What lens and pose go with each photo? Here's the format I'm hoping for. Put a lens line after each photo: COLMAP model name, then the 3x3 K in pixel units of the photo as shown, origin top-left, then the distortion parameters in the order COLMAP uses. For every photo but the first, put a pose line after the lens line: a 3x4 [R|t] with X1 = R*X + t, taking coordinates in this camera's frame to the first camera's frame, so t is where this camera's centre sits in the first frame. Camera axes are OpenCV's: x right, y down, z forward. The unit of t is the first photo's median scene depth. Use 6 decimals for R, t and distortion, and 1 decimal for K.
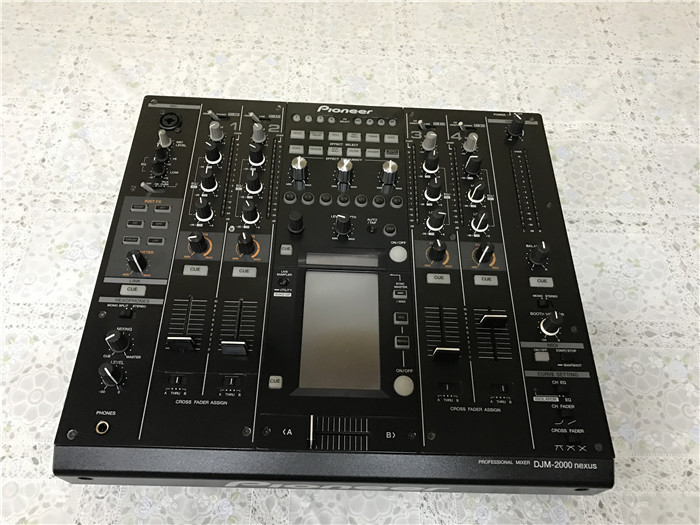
lens RADIAL K [[572.1, 0, 350.0], [0, 572.1, 262.5], [0, 0, 1]] dist [0.008554, 0.000202]
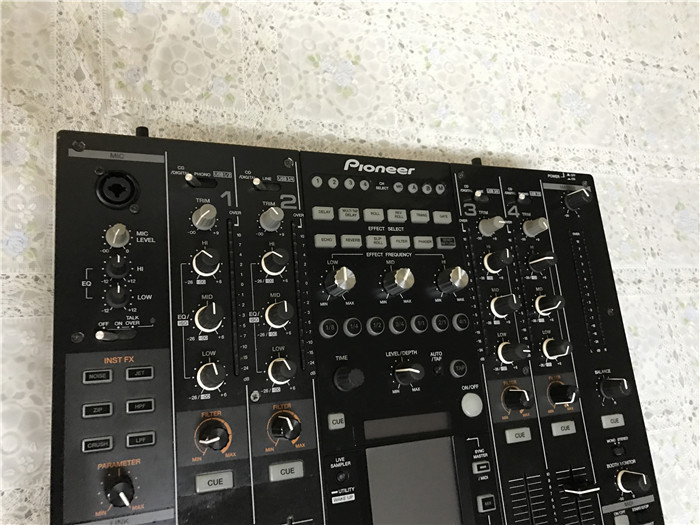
lens RADIAL K [[572.1, 0, 350.0], [0, 572.1, 262.5], [0, 0, 1]] dist [0.008554, 0.000202]
pose [[0.931538, -0.021401, 0.363013, -0.326548], [-0.081018, 0.960961, 0.264555, -0.370787], [-0.354504, -0.275853, 0.893438, 0.404064]]
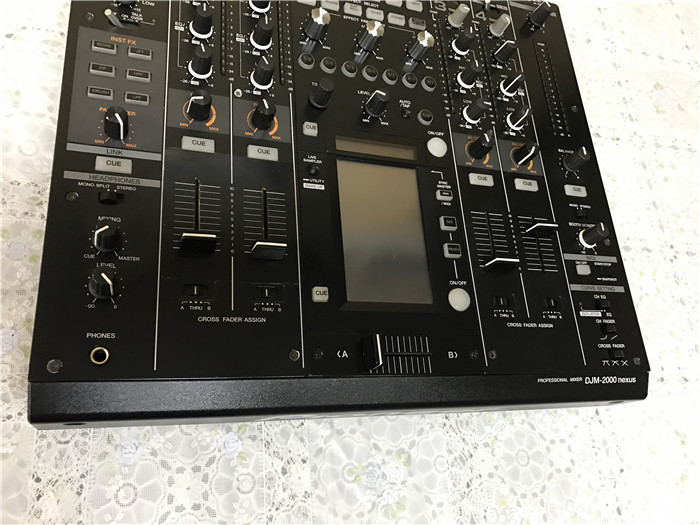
lens RADIAL K [[578.7, 0, 353.7], [0, 578.7, 260.1], [0, 0, 1]] dist [0.001846, -0.007019]
pose [[0.947698, 0.026968, 0.318026, -0.287621], [-0.078662, 0.985422, 0.150847, 0.029588], [-0.309322, -0.167974, 0.936005, 0.195784]]
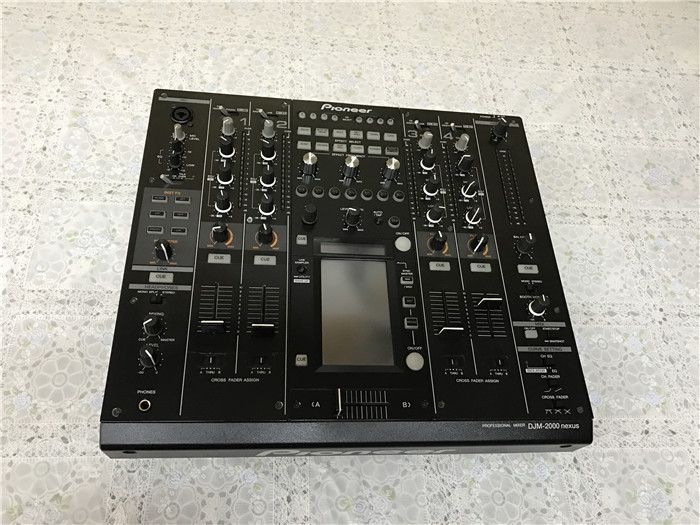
lens RADIAL K [[569.6, 0, 353.4], [0, 569.6, 263.4], [0, 0, 1]] dist [0.011313, -0.007213]
pose [[0.993709, -0.000448, 0.111991, -0.128005], [-0.002862, 0.999564, 0.029391, -0.008684], [-0.111955, -0.029526, 0.993275, -0.079119]]
